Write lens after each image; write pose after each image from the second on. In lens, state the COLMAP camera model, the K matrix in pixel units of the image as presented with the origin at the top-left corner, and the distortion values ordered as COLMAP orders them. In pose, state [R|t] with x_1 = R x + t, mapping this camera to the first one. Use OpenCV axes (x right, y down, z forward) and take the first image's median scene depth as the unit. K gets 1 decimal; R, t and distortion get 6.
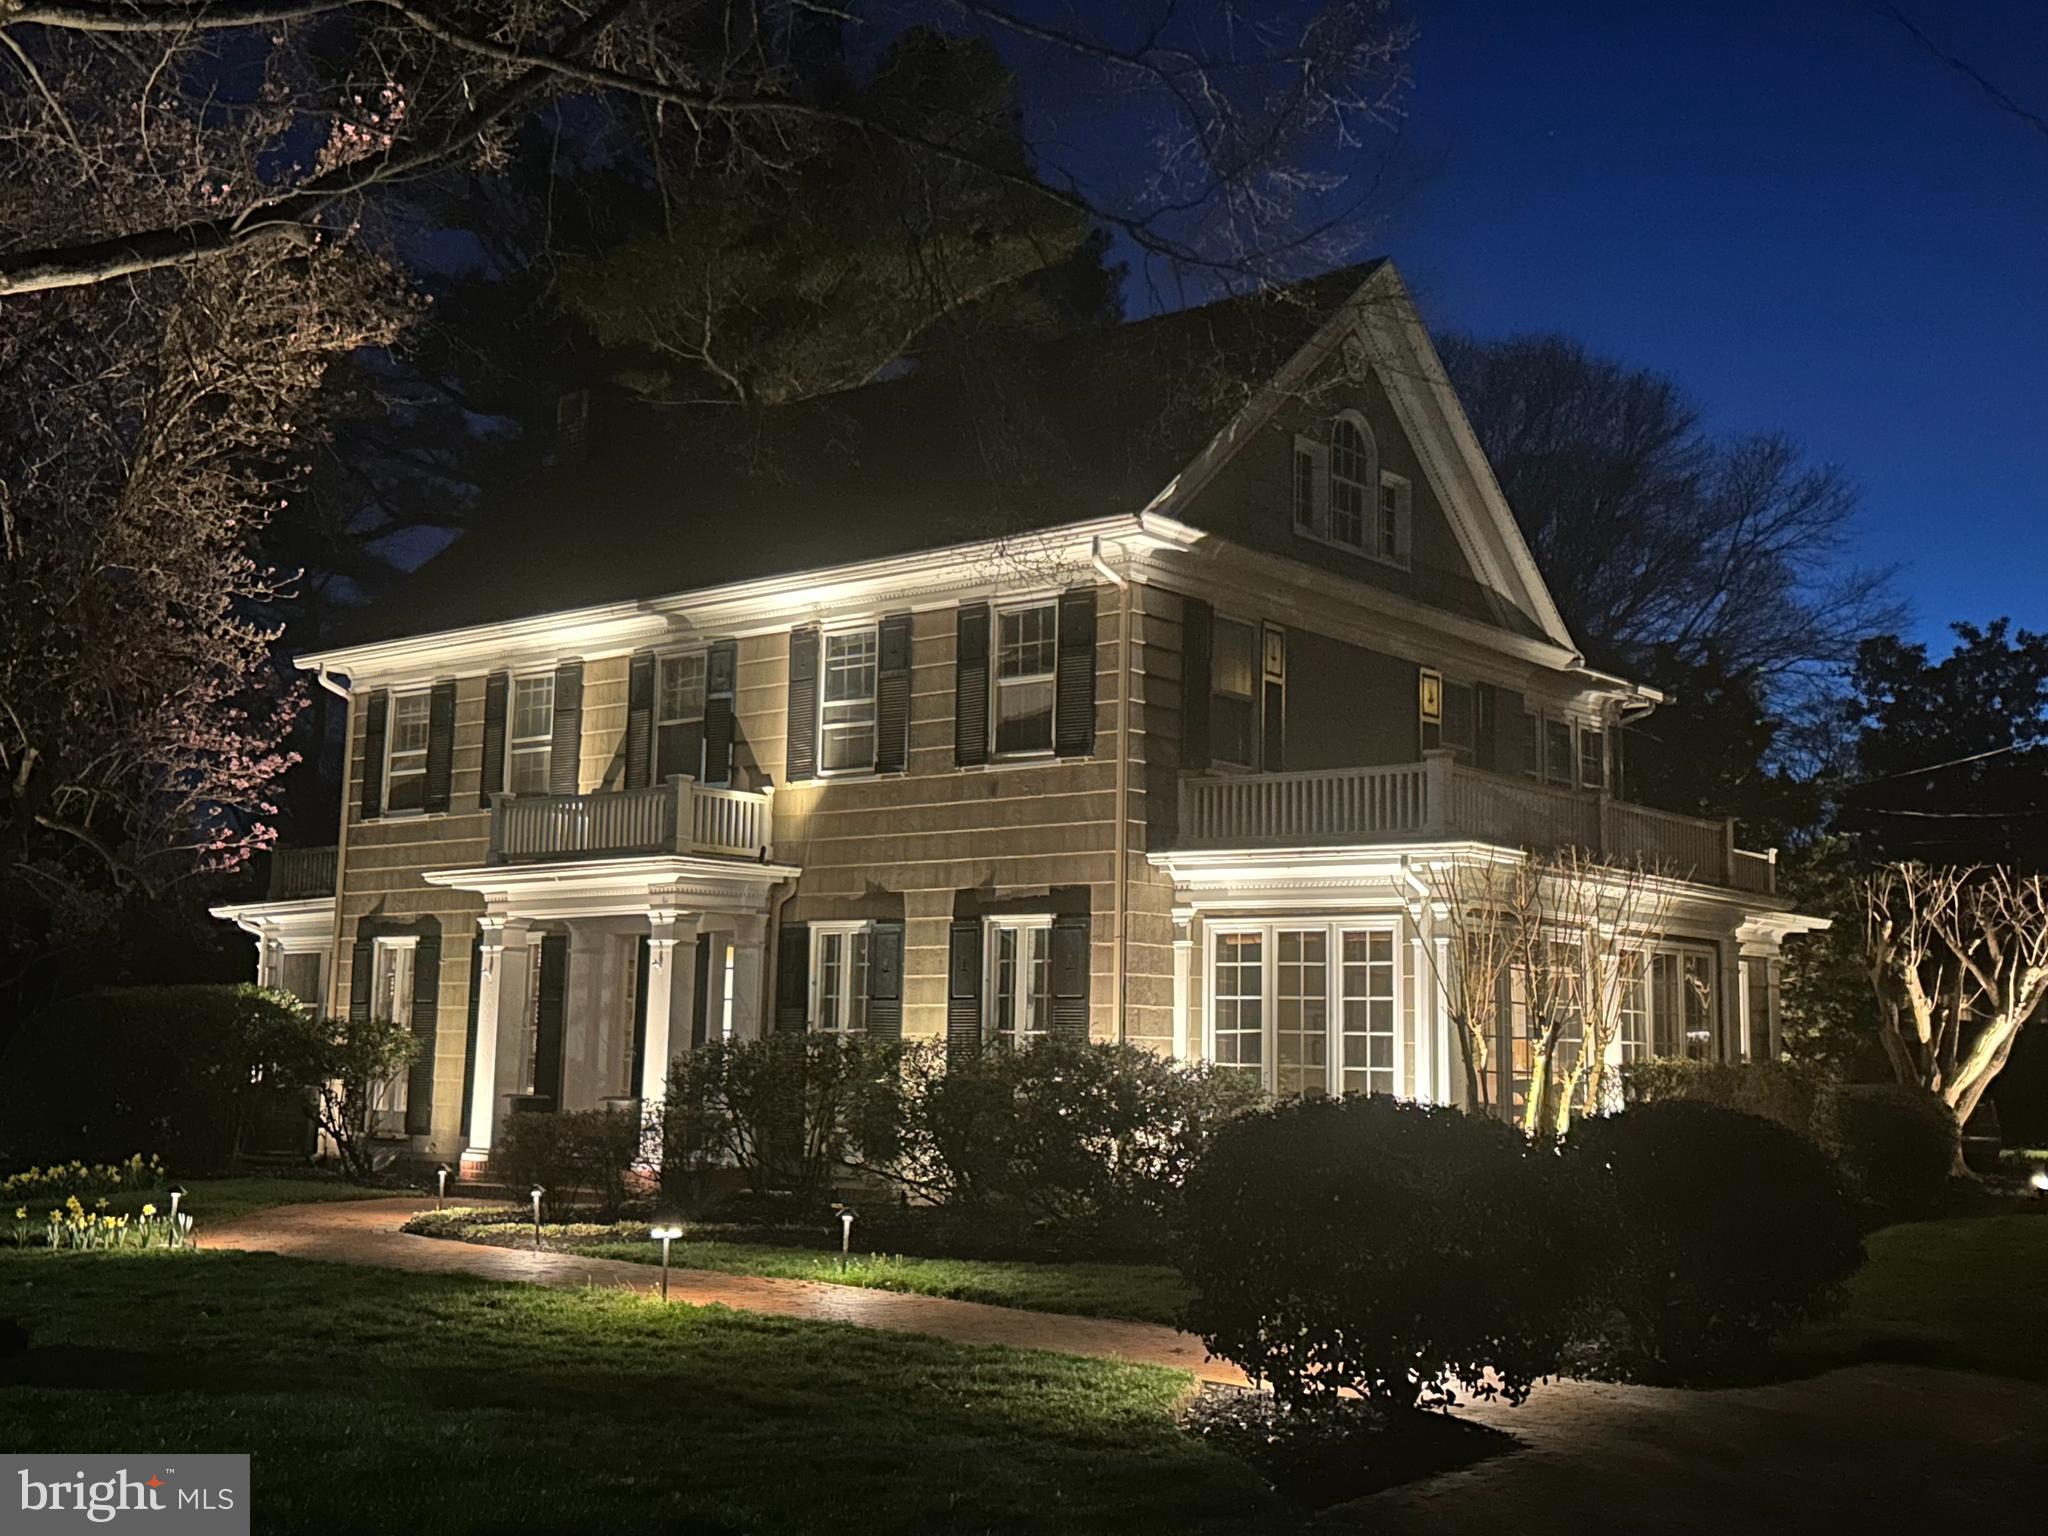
lens RADIAL K [[2248.3, 0, 1025.8], [0, 2248.3, 756.3], [0, 0, 1]] dist [0.059680, 0.000000]
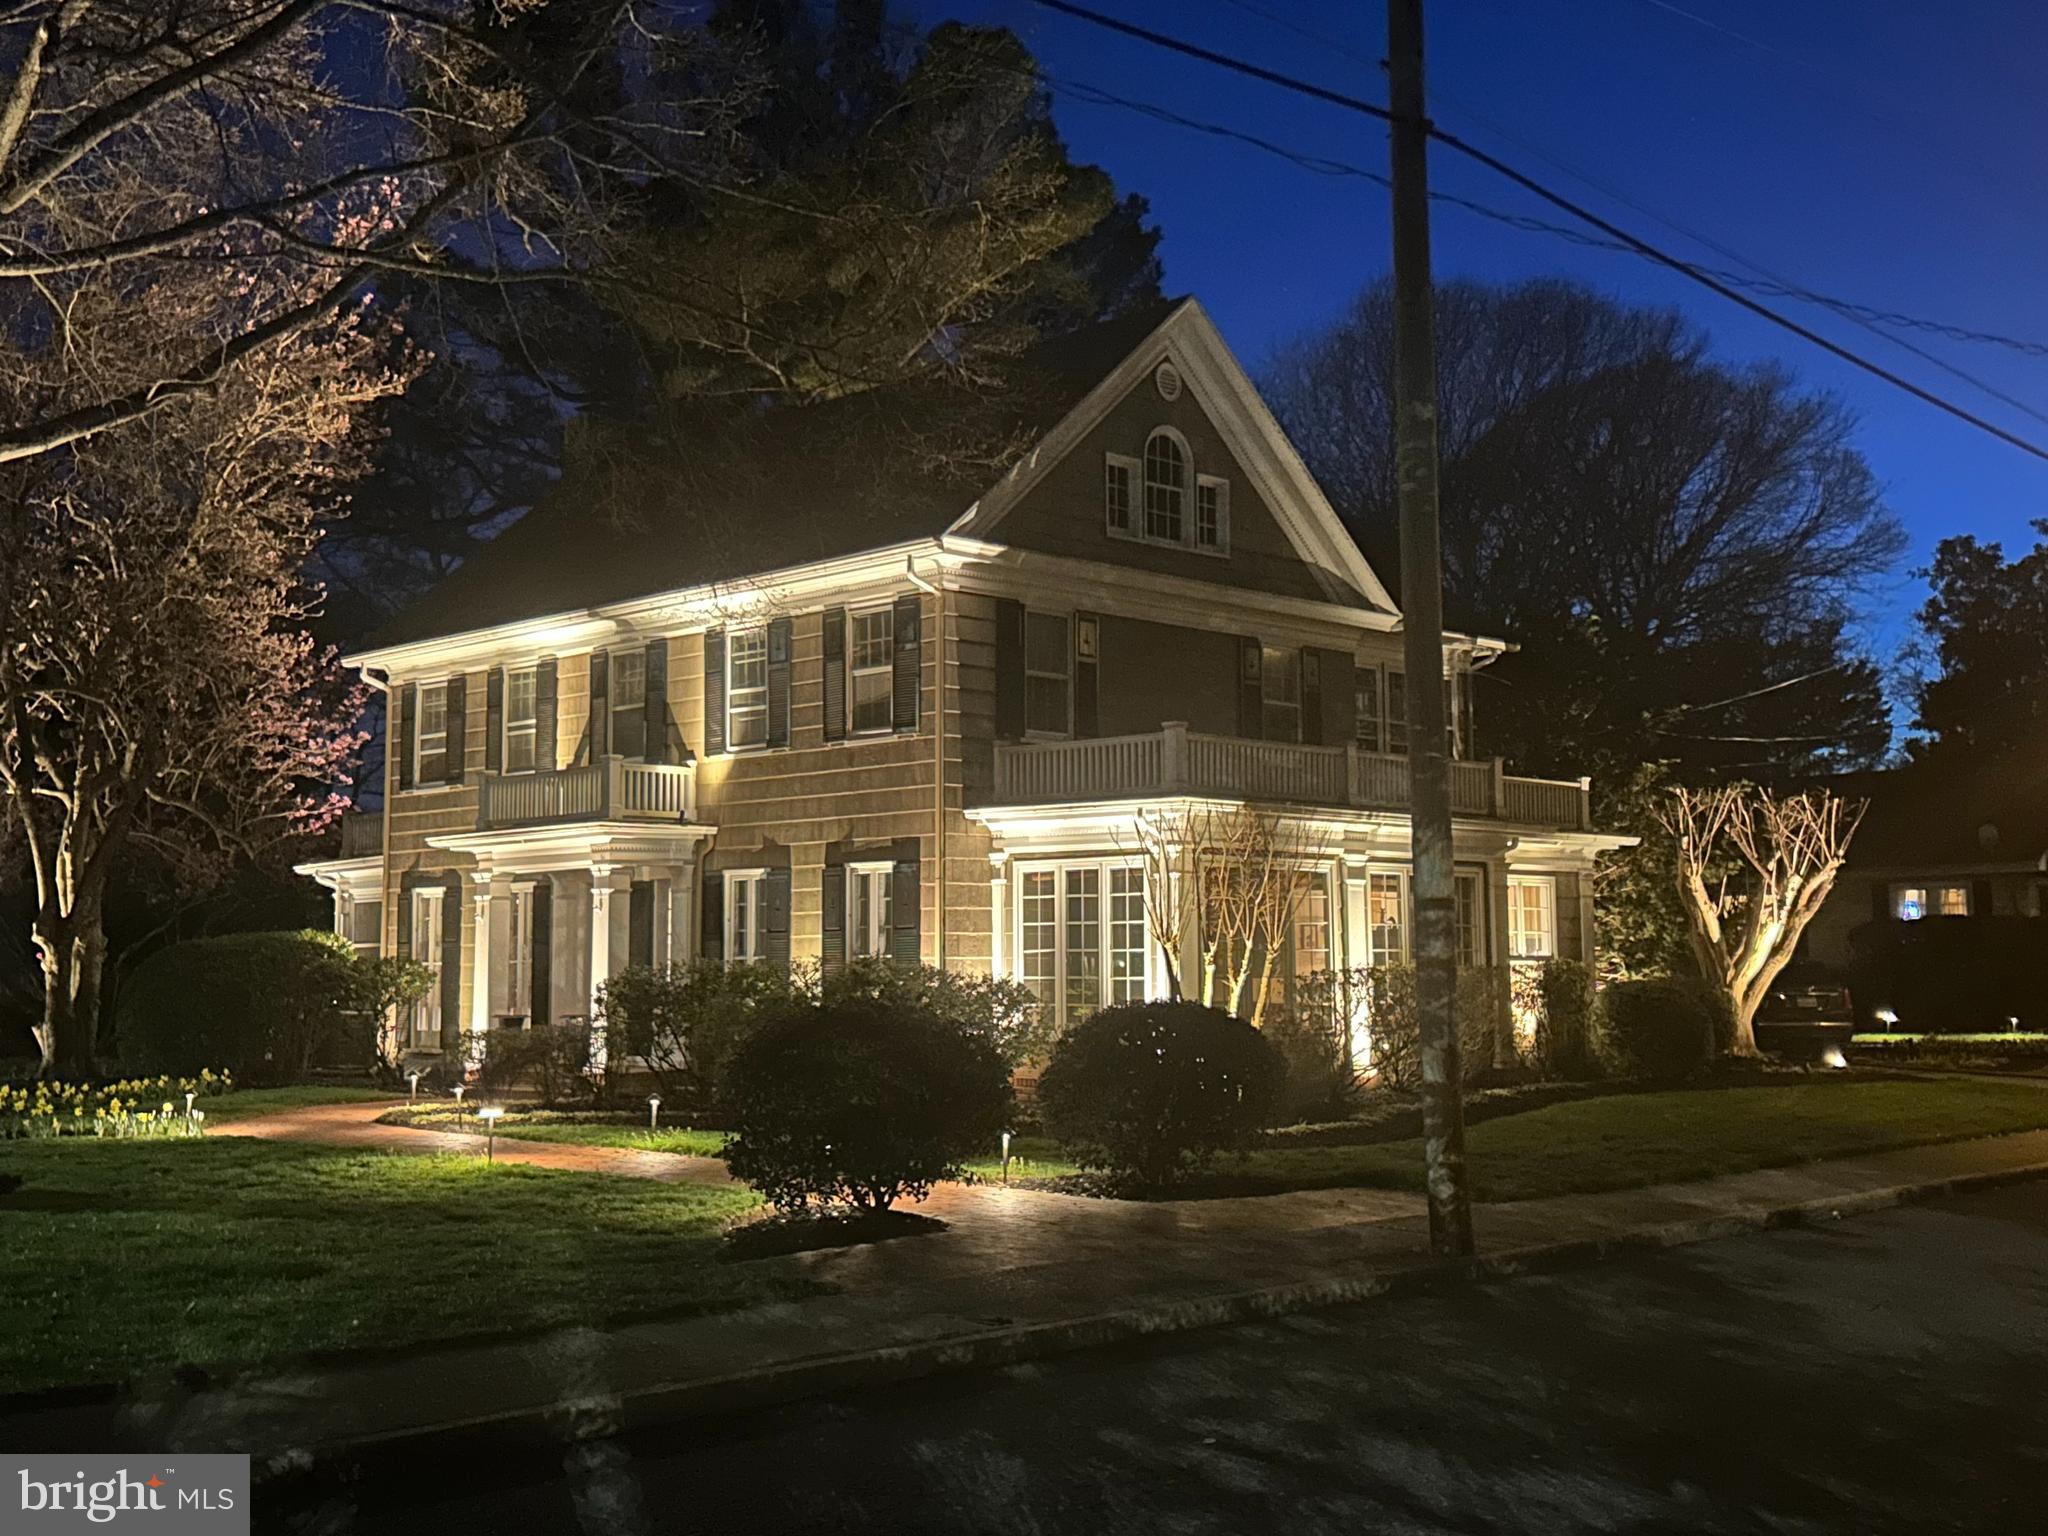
lens RADIAL K [[2248.3, 0, 1022.6], [0, 2248.3, 766.1], [0, 0, 1]] dist [0.059680, 0.000000]
pose [[0.995095, -0.033754, -0.092987, 0.173047], [0.037692, 0.998451, 0.040929, -0.025957], [0.091461, -0.044233, 0.994826, -0.193478]]
